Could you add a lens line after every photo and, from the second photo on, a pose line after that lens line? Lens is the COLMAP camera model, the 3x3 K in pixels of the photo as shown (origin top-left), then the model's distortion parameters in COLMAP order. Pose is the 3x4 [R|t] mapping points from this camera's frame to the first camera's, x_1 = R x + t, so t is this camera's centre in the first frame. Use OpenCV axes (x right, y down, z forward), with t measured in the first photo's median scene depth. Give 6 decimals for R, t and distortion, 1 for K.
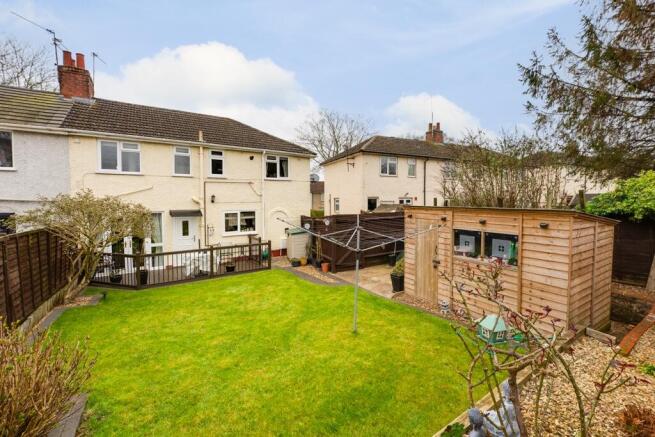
lens RADIAL K [[270.1, 0, 329.3], [0, 270.1, 216.3], [0, 0, 1]] dist [-0.017512, -0.000092]
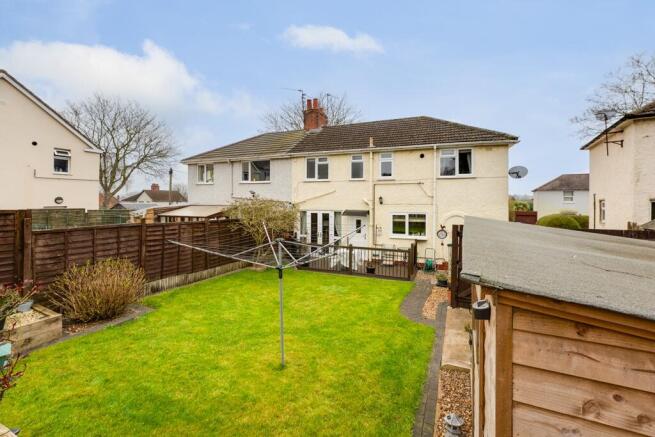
lens RADIAL K [[280.7, 0, 328.6], [0, 280.7, 199.2], [0, 0, 1]] dist [-0.014123, -0.000076]
pose [[0.553742, 0.009006, -0.832640, 0.373617], [-0.055353, 0.998128, -0.026016, -0.031587], [0.830847, 0.060496, 0.553204, 0.247463]]
